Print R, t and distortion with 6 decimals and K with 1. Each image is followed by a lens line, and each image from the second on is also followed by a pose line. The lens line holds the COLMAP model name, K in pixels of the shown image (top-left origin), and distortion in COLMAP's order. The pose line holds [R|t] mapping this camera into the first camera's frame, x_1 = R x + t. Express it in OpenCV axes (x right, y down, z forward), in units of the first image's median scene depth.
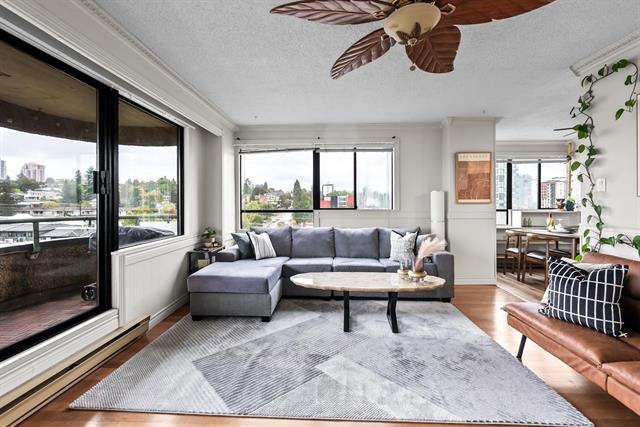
lens RADIAL K [[295.3, 0, 318.0], [0, 295.3, 206.1], [0, 0, 1]] dist [-0.004143, -0.000166]
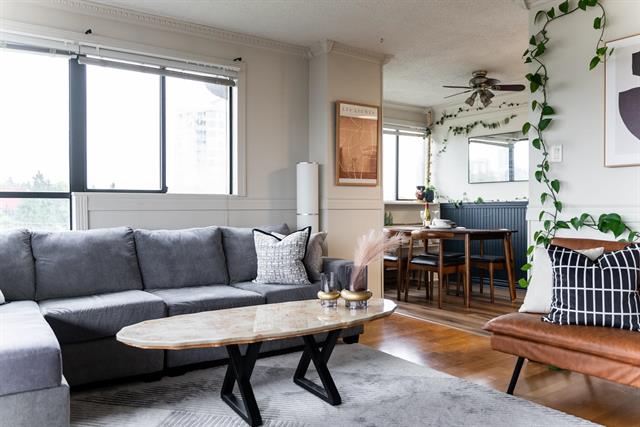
lens RADIAL K [[520.6, 0, 320.0], [0, 520.6, 213.5], [0, 0, 1]] dist [0.015209, 0.003492]
pose [[0.789785, -0.005639, 0.613358, -0.227704], [0.001341, 0.999971, 0.007467, 0.044692], [-0.613383, -0.005075, 0.789769, 0.168191]]
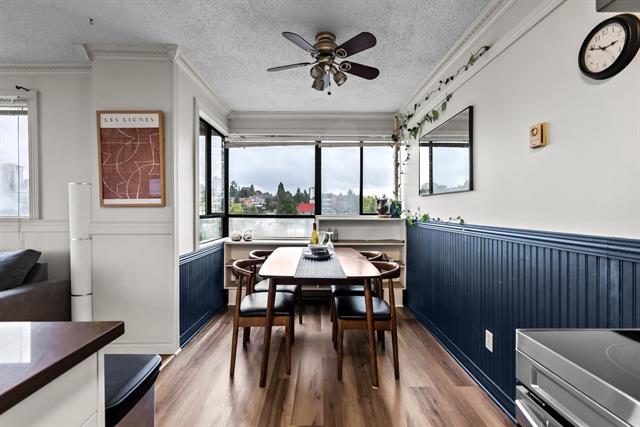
lens RADIAL K [[291.3, 0, 320.4], [0, 291.3, 207.9], [0, 0, 1]] dist [-0.004627, 0.000396]
pose [[0.999108, 0.001379, 0.042194, 0.867869], [-0.001256, 0.999995, -0.002926, -0.004544], [-0.042198, 0.002871, 0.999105, 0.460062]]
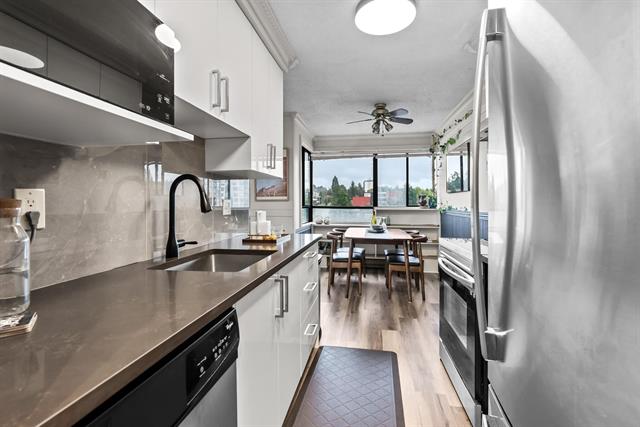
lens RADIAL K [[297.7, 0, 322.2], [0, 297.7, 197.5], [0, 0, 1]] dist [-0.001438, -0.000020]
pose [[0.990918, -0.003105, -0.134428, 0.842792], [0.000944, 0.999869, -0.016138, -0.003585], [0.134461, 0.015865, 0.990792, 0.044256]]
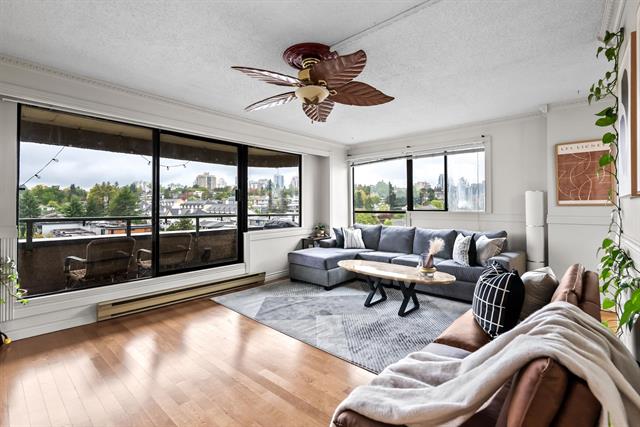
lens RADIAL K [[291.3, 0, 320.4], [0, 291.3, 207.9], [0, 0, 1]] dist [-0.004627, 0.000396]
pose [[0.770083, 0.002481, -0.637939, 0.489596], [-0.000123, 0.999993, 0.003740, -0.004488], [0.637944, -0.002802, 0.770078, -0.064504]]
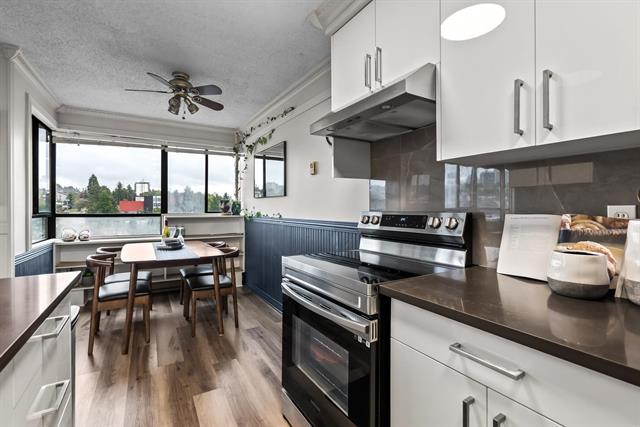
lens RADIAL K [[291.3, 0, 320.4], [0, 291.3, 207.9], [0, 0, 1]] dist [-0.004627, 0.000396]
pose [[0.840326, -0.000317, 0.542082, 0.808180], [-0.000621, 0.999999, 0.001548, -0.006096], [-0.542082, -0.001638, 0.840324, 0.250243]]
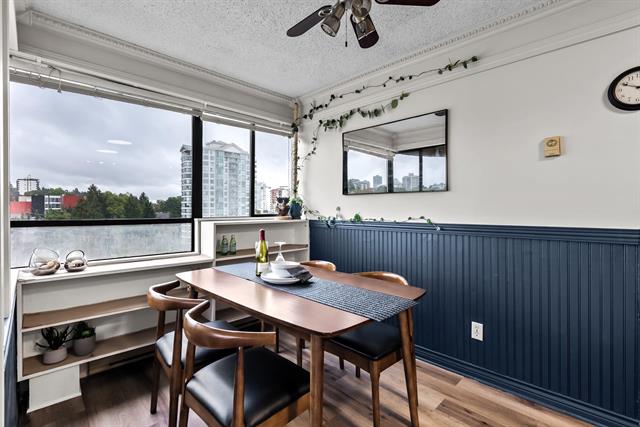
lens RADIAL K [[291.3, 0, 320.4], [0, 291.3, 207.9], [0, 0, 1]] dist [-0.004627, 0.000396]
pose [[0.685645, 0.001908, 0.727934, 0.620105], [0.000991, 0.999993, -0.003555, -0.004375], [-0.727936, 0.003159, 0.685638, 0.751692]]
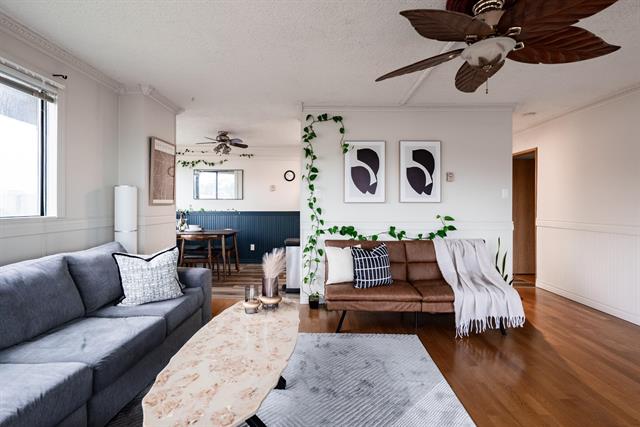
lens RADIAL K [[295.3, 0, 318.0], [0, 295.3, 206.1], [0, 0, 1]] dist [-0.004143, -0.000166]
pose [[-0.020352, -0.002117, 0.999791, -0.294145], [-0.001890, 0.999996, 0.002079, -0.007719], [-0.999791, -0.001848, -0.020356, 0.603470]]
